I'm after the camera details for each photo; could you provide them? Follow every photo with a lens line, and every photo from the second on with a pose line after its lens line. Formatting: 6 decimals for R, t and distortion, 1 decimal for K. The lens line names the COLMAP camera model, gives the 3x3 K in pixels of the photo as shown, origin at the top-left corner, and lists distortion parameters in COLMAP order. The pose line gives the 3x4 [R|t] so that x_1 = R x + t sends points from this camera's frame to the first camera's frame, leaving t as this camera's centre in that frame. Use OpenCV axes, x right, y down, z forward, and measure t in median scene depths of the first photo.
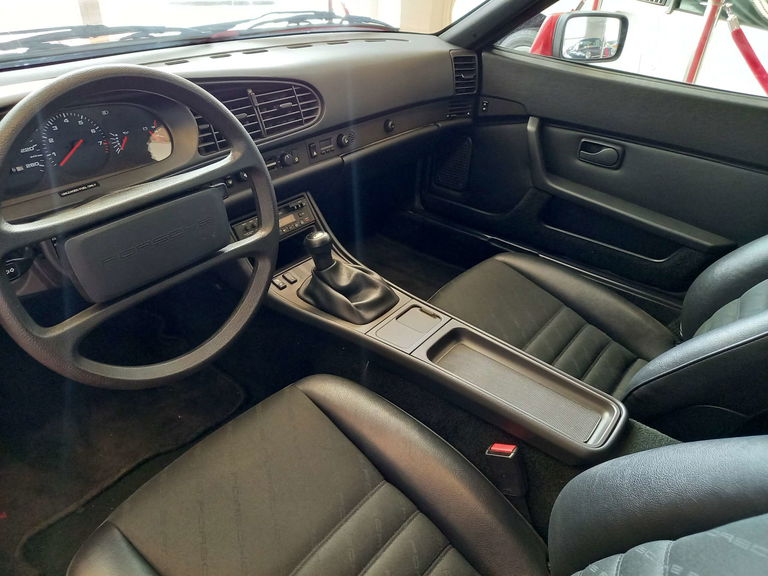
lens RADIAL K [[566.7, 0, 381.8], [0, 566.7, 290.3], [0, 0, 1]] dist [0.009040, -0.021720]
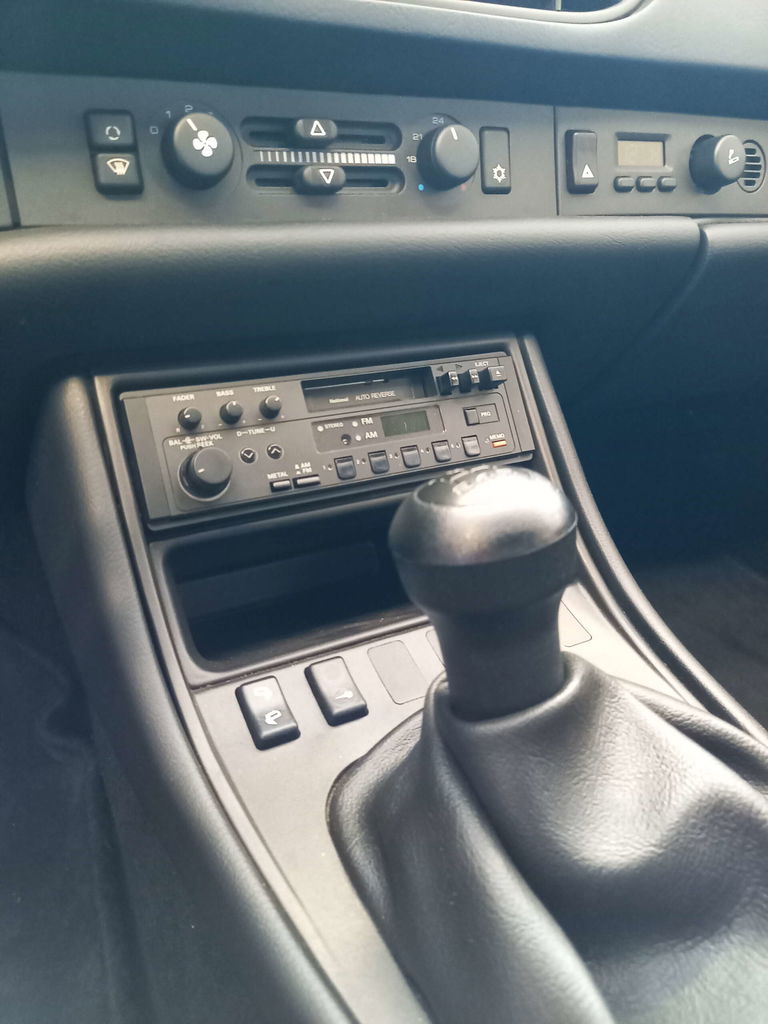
lens RADIAL K [[755.6, 0, 376.0], [0, 755.6, 510.1], [0, 0, 1]] dist [0.009040, -0.021720]
pose [[0.907108, 0.168947, -0.385502, -0.056875], [-0.219543, 0.971359, -0.090896, -0.062833], [0.359104, 0.167087, 0.918219, 0.751652]]
